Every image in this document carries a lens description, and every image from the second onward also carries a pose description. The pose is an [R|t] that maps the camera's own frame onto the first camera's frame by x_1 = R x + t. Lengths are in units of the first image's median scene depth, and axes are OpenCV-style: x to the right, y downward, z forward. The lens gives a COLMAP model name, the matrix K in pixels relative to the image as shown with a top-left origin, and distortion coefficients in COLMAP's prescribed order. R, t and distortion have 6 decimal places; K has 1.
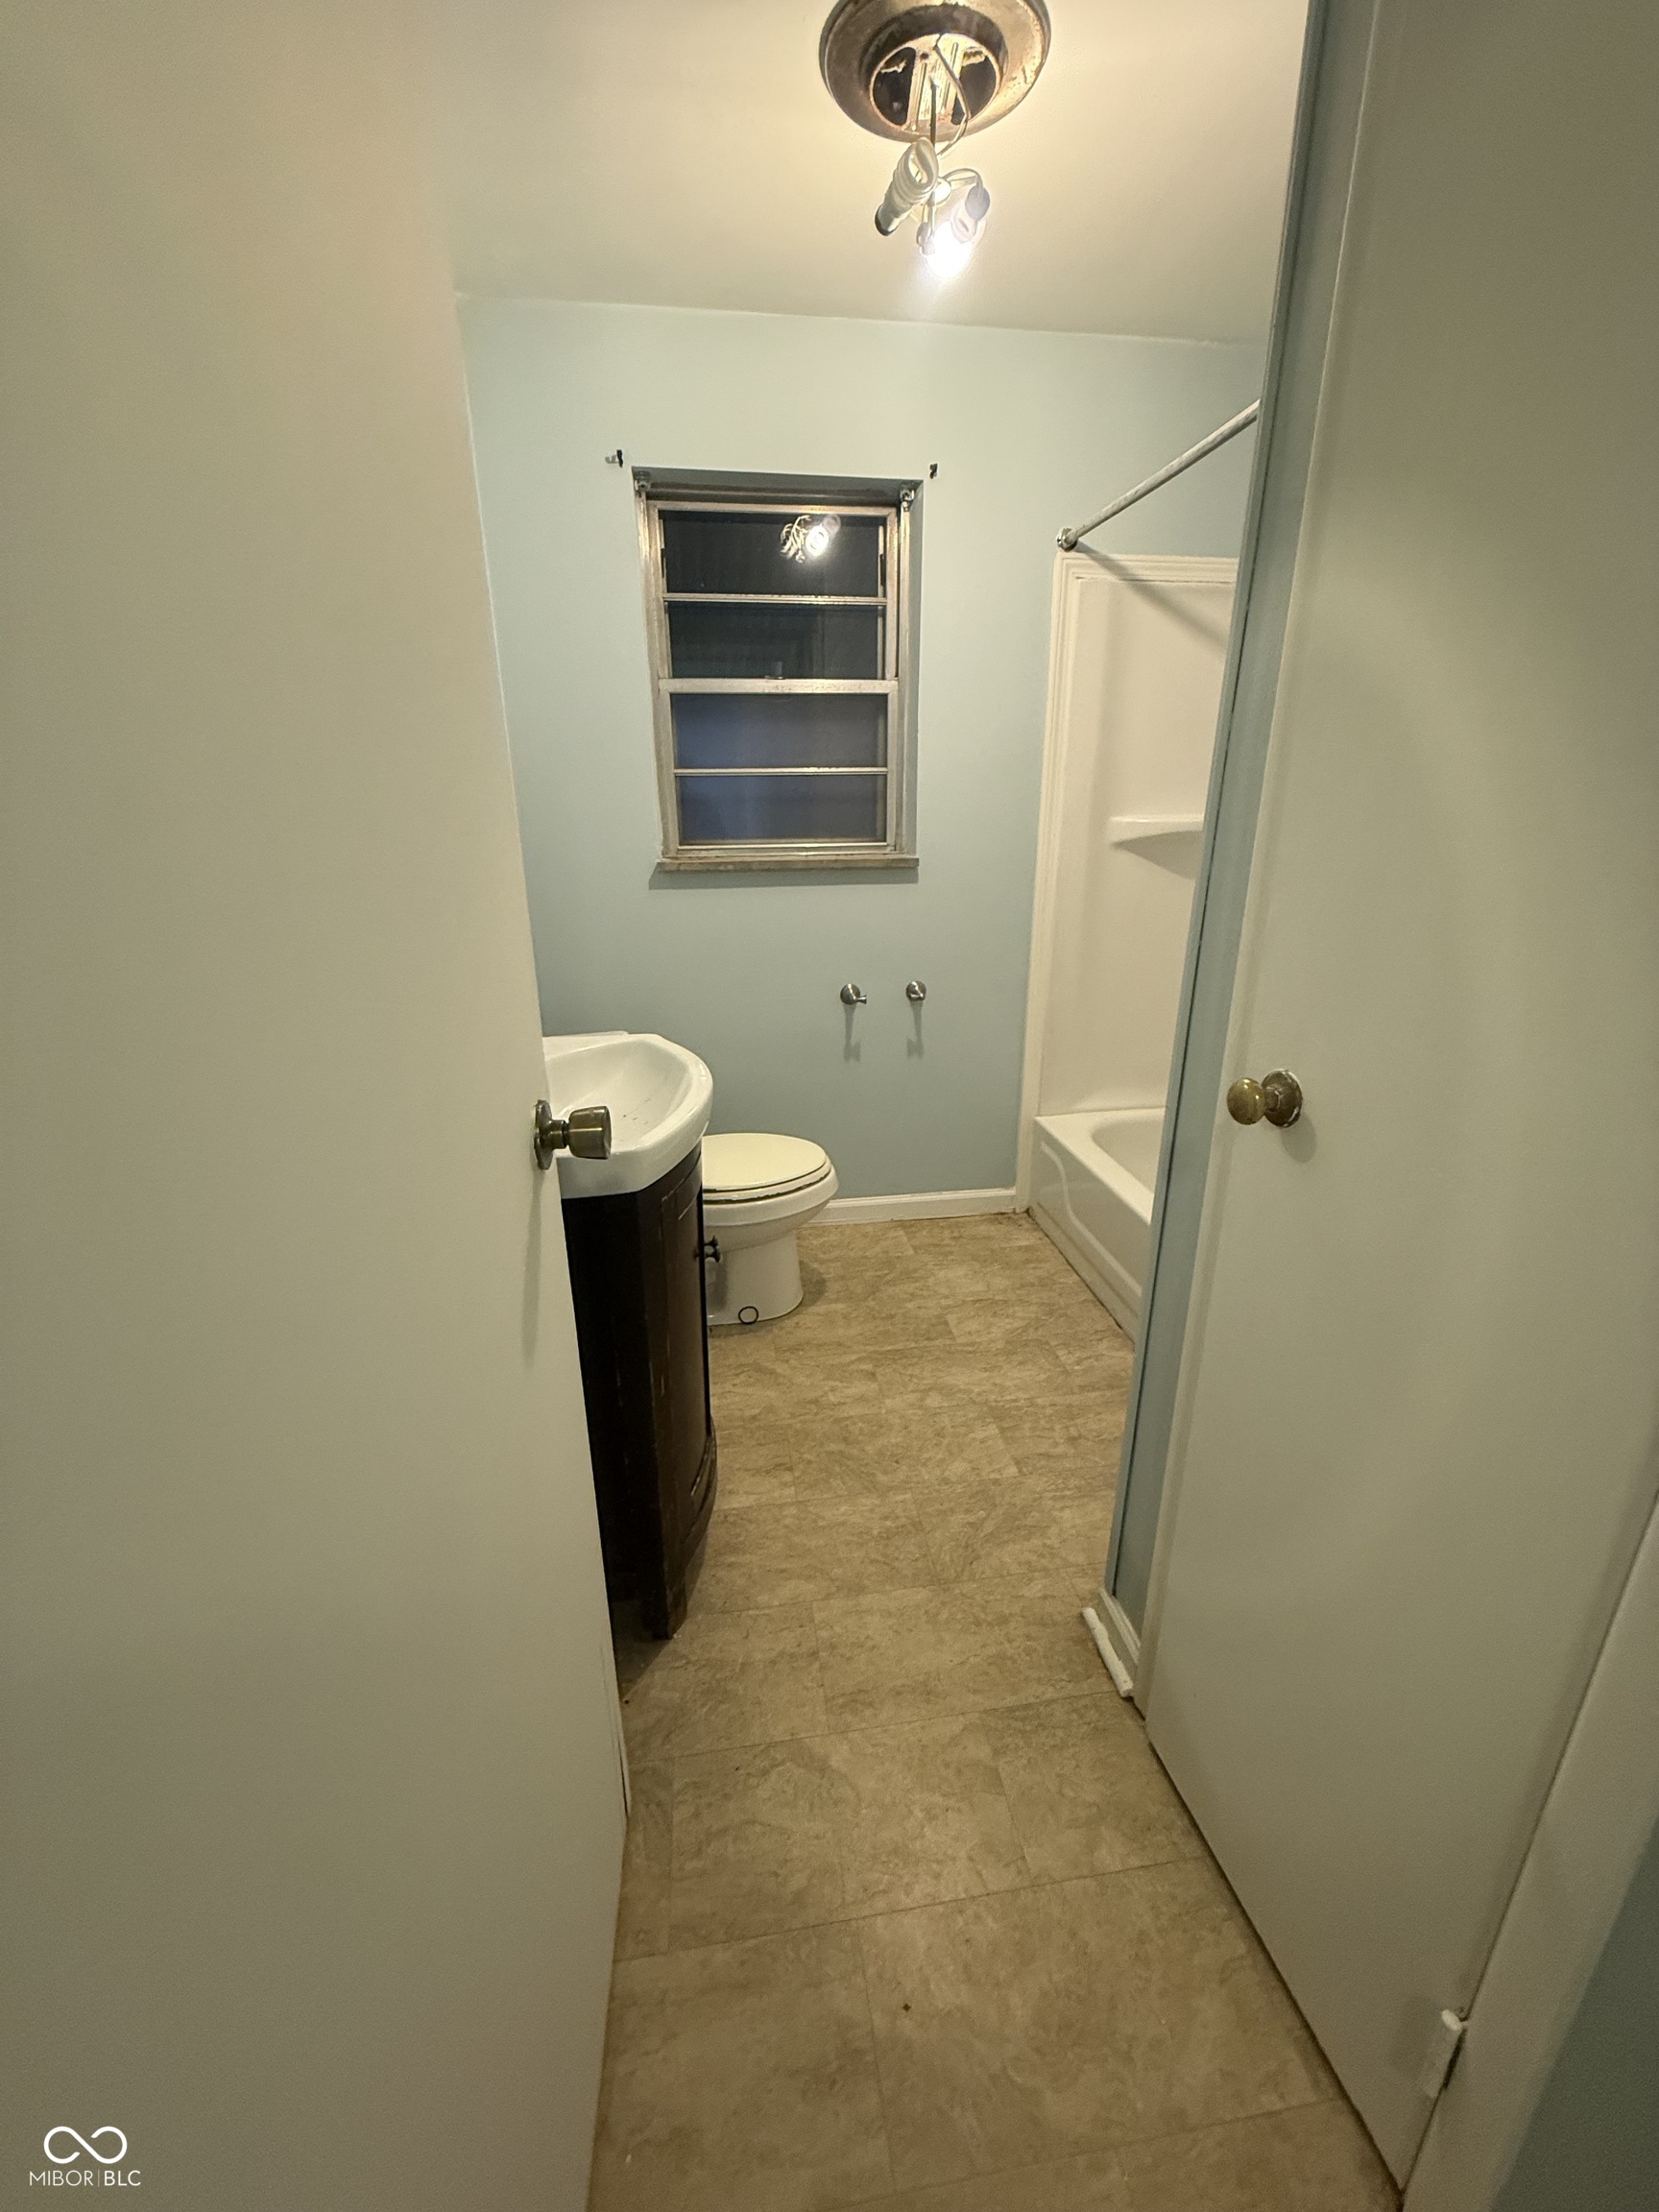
lens RADIAL K [[882.8, 0, 829.5], [0, 882.8, 1106.0], [0, 0, 1]] dist [0.000684, -0.000121]
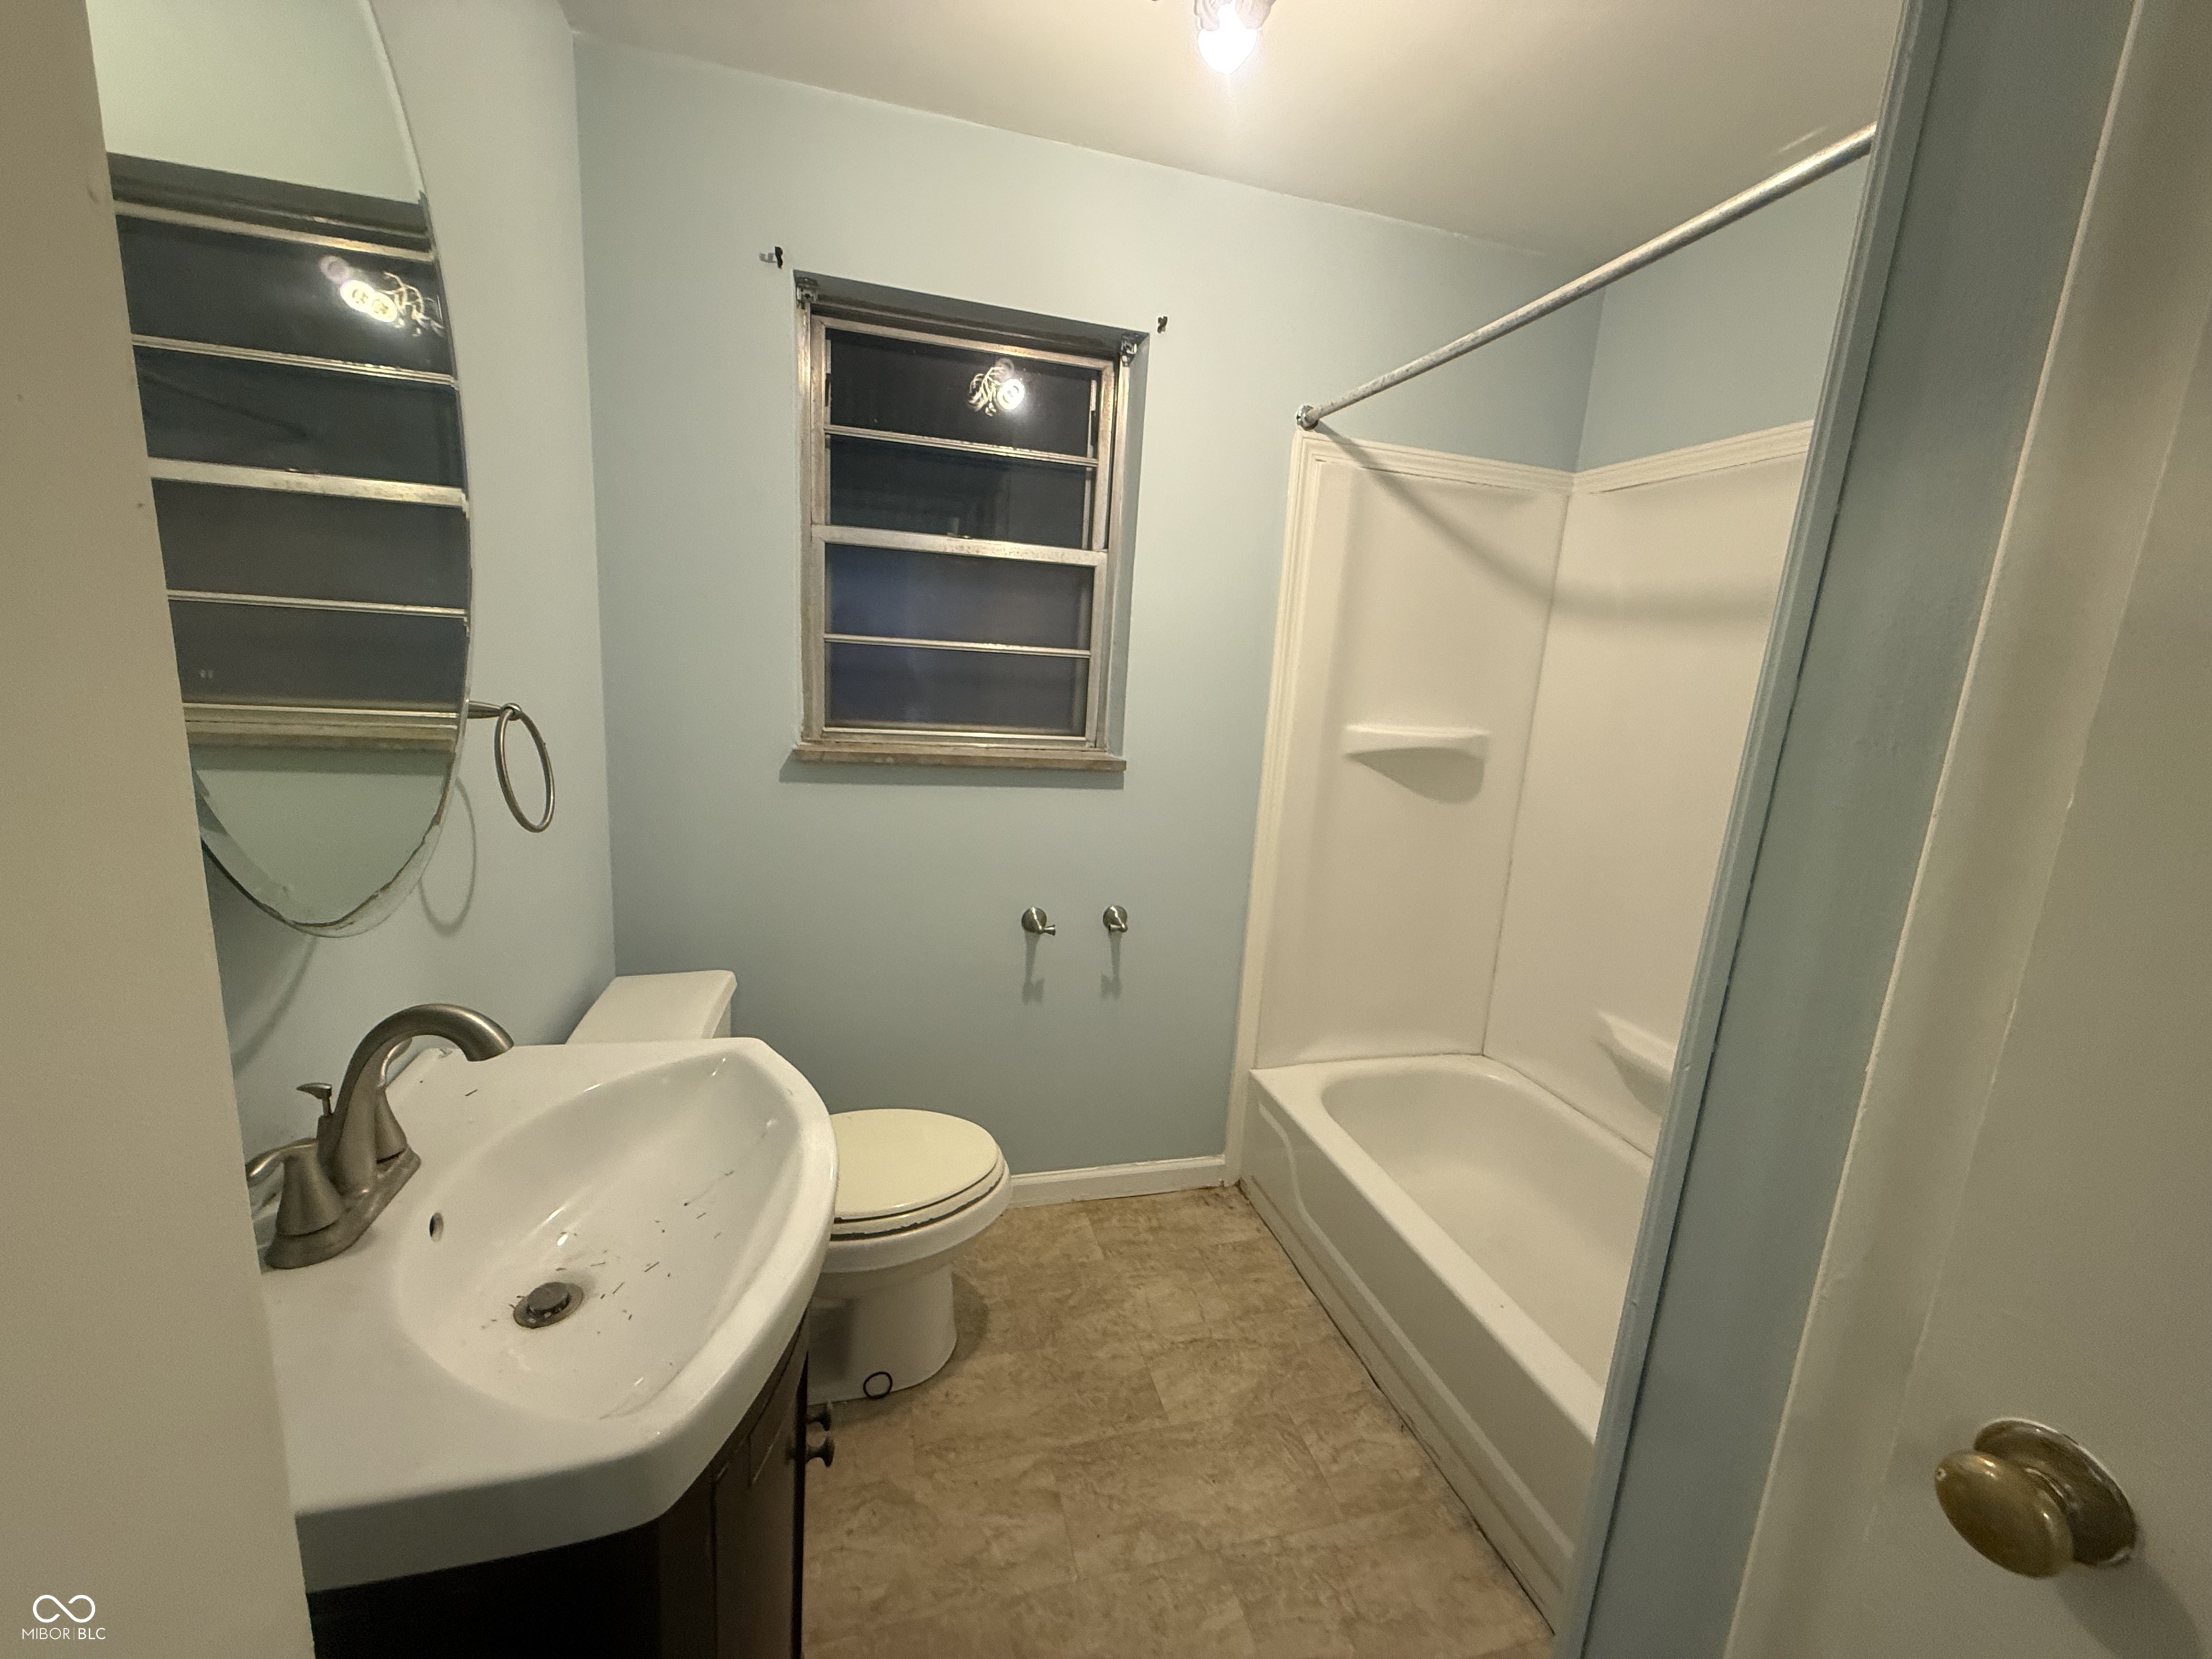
lens RADIAL K [[882.8, 0, 1105.1], [0, 882.8, 830.2], [0, 0, 1]] dist [0.000684, -0.000121]
pose [[0.989396, 0.046246, 0.137684, -0.028455], [-0.027458, 0.990417, -0.135350, -0.107547], [-0.142624, 0.130135, 0.981185, 0.212608]]
